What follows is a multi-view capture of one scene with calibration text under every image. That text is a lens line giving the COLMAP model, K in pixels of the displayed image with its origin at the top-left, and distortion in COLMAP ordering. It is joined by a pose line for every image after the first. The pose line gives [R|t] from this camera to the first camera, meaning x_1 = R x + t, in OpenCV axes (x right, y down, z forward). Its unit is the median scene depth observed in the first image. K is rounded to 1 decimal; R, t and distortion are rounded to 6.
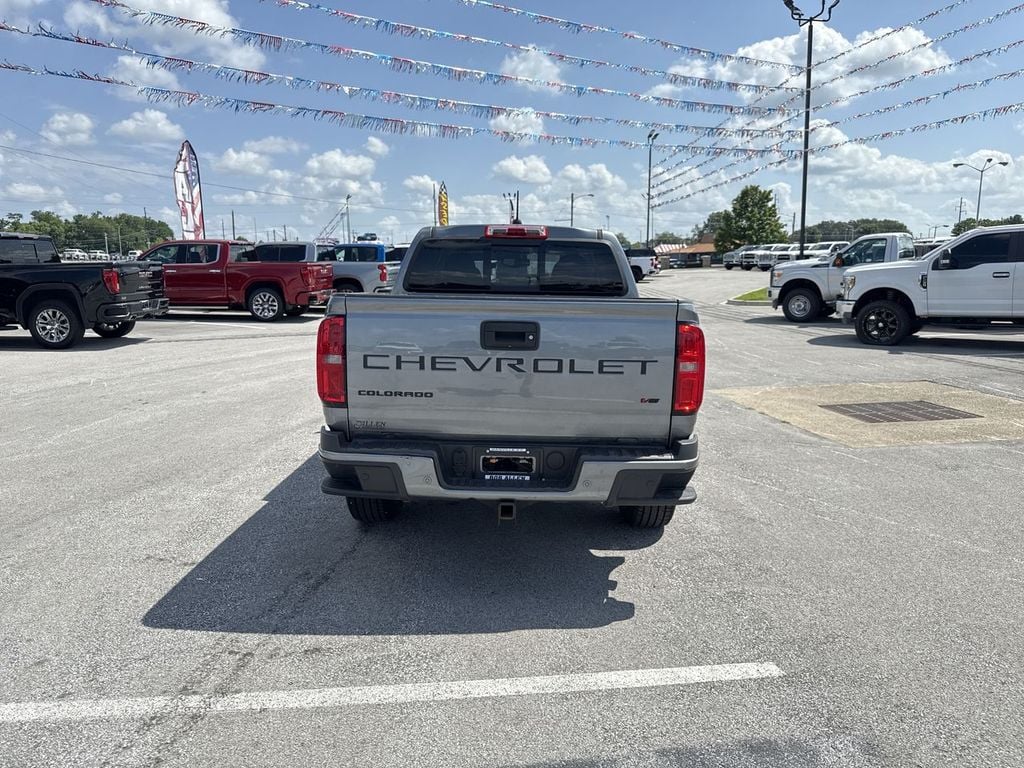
lens RADIAL K [[720.1, 0, 502.6], [0, 720.1, 380.3], [0, 0, 1]] dist [0.074159, -0.112097]
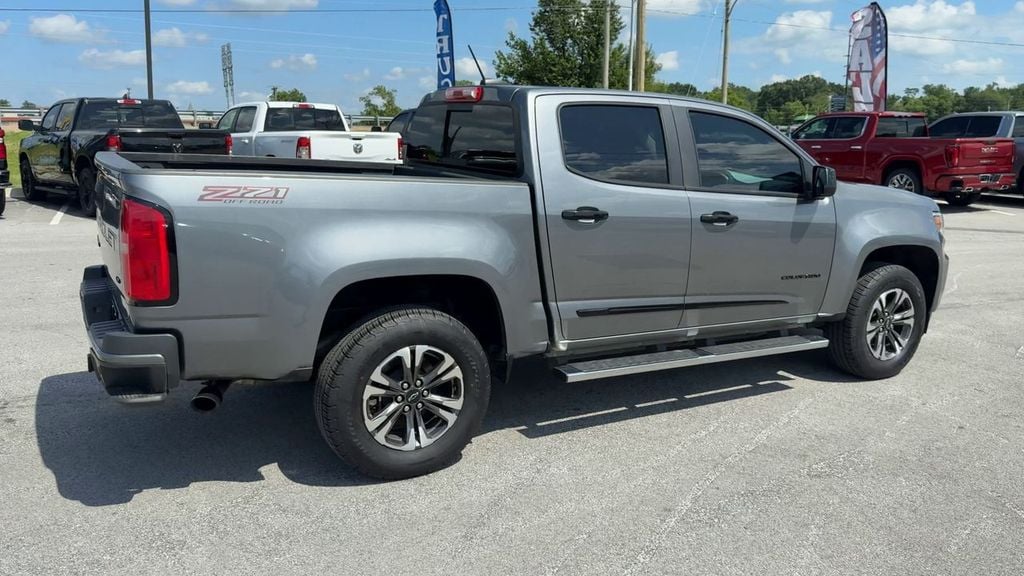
lens RADIAL K [[808.5, 0, 546.7], [0, 808.5, 263.3], [0, 0, 1]] dist [0.098509, -0.159250]
pose [[0.539474, 0.136305, -0.830896, 0.339707], [-0.145304, 0.987076, 0.067584, -0.035051], [0.829370, 0.084273, 0.552308, 0.225150]]
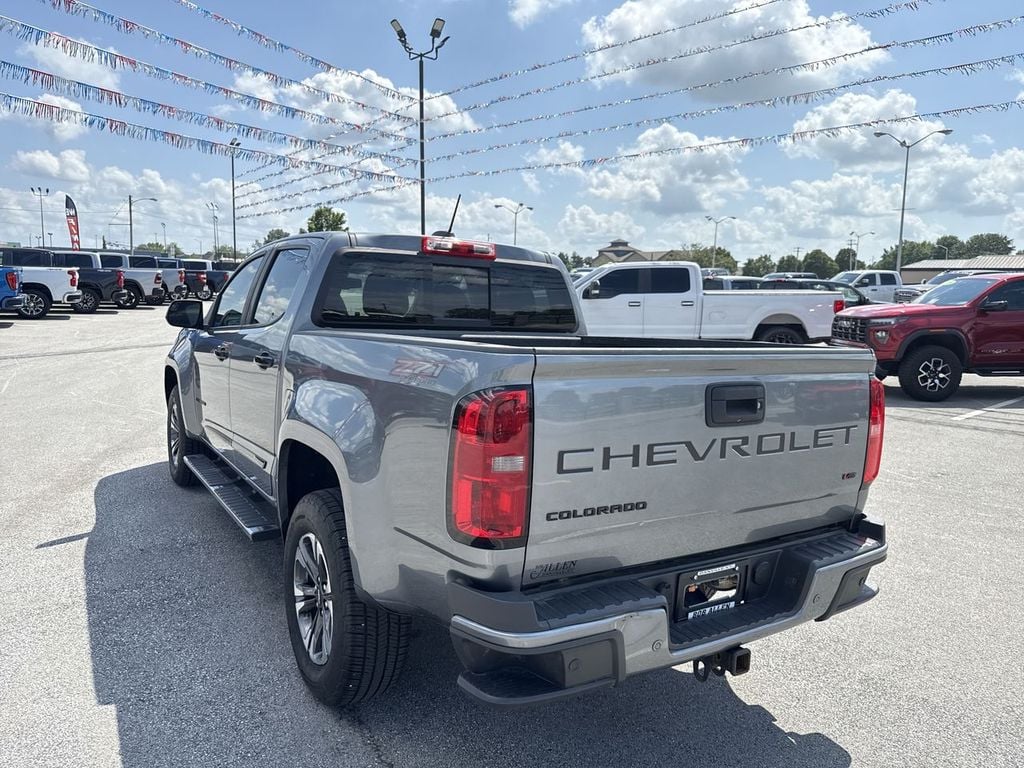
lens RADIAL K [[720.1, 0, 502.6], [0, 720.1, 380.3], [0, 0, 1]] dist [0.074159, -0.112097]
pose [[0.837519, -0.039789, 0.544958, -0.139264], [0.052520, 0.998589, -0.007806, -0.023113], [-0.543879, 0.035159, 0.838427, 0.137372]]
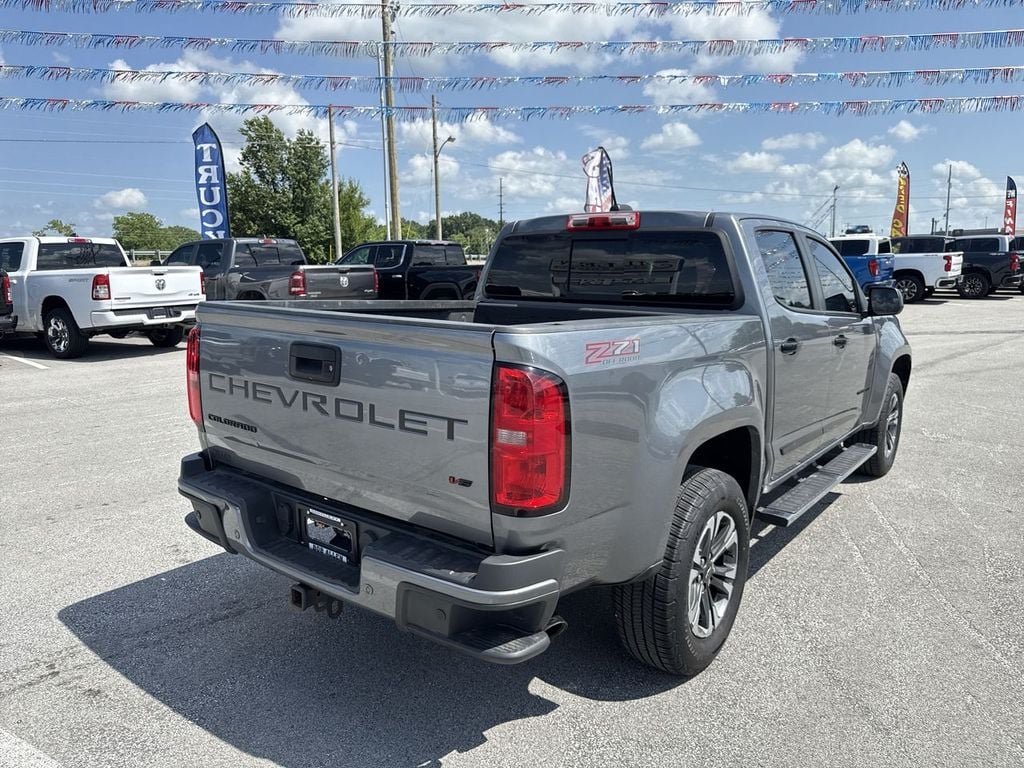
lens RADIAL K [[720.1, 0, 502.6], [0, 720.1, 380.3], [0, 0, 1]] dist [0.074159, -0.112097]
pose [[0.798285, 0.086401, -0.596050, 0.154643], [-0.084399, 0.995939, 0.031332, -0.021526], [0.596337, 0.025294, 0.802336, 0.131416]]
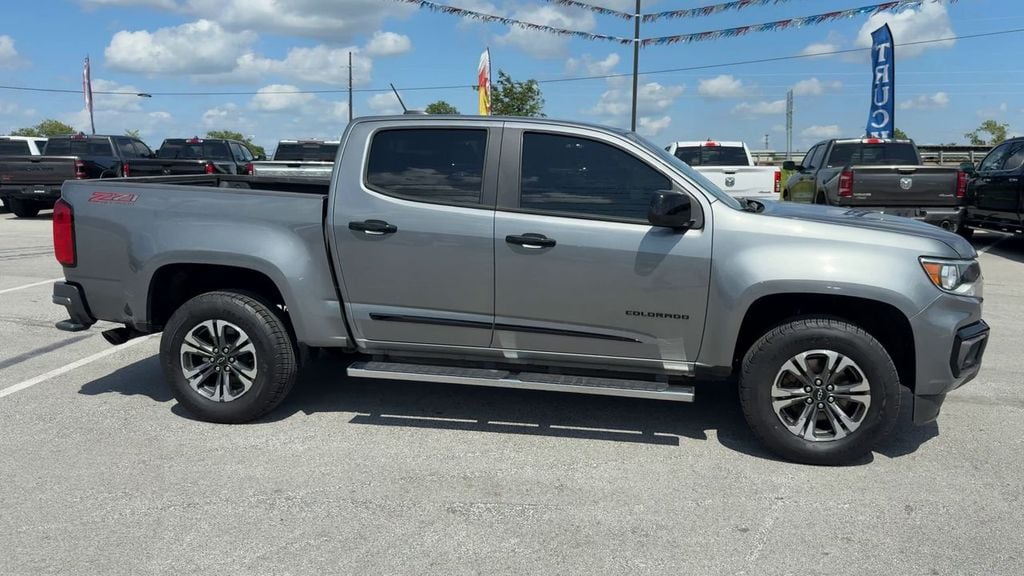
lens RADIAL K [[776.0, 0, 559.6], [0, 776.0, 252.6], [0, 0, 1]] dist [0.098732, -0.188933]
pose [[-0.141881, 0.102976, -0.984513, 0.407581], [-0.161771, 0.978791, 0.125690, -0.080588], [0.976576, 0.177098, -0.122213, 0.540322]]
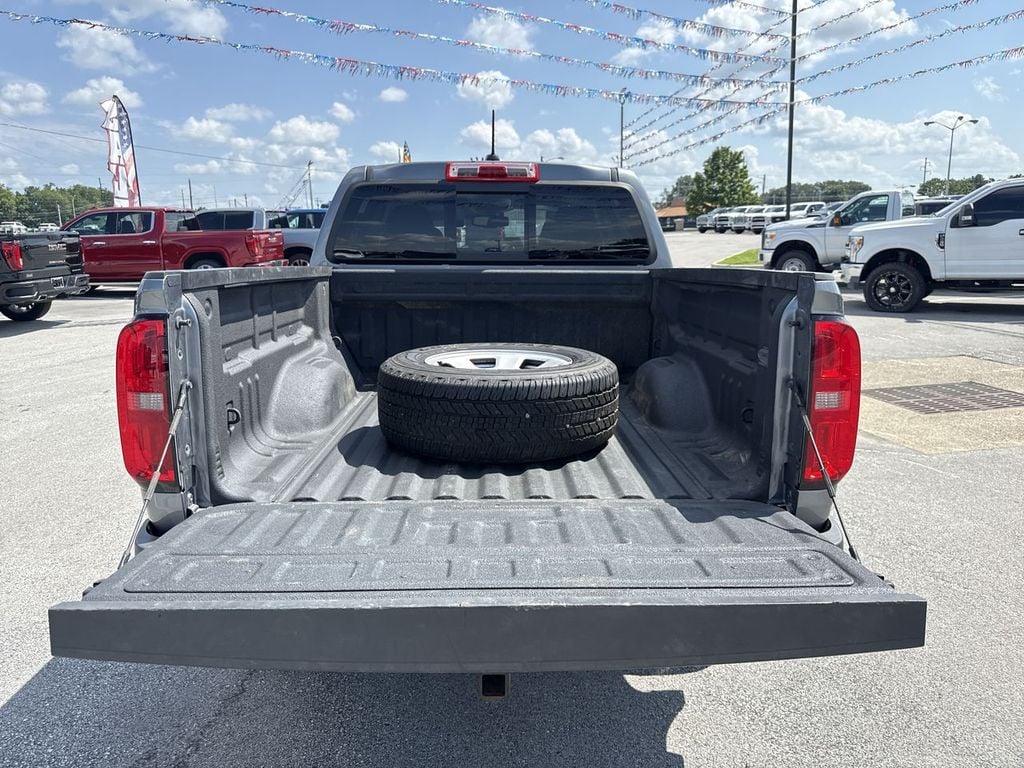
lens RADIAL K [[720.1, 0, 502.6], [0, 720.1, 380.3], [0, 0, 1]] dist [0.074159, -0.112097]
pose [[0.999034, -0.023124, 0.037366, -0.000442], [0.021463, 0.998790, 0.044249, -0.015831], [-0.038344, -0.043404, 0.998322, 0.122899]]
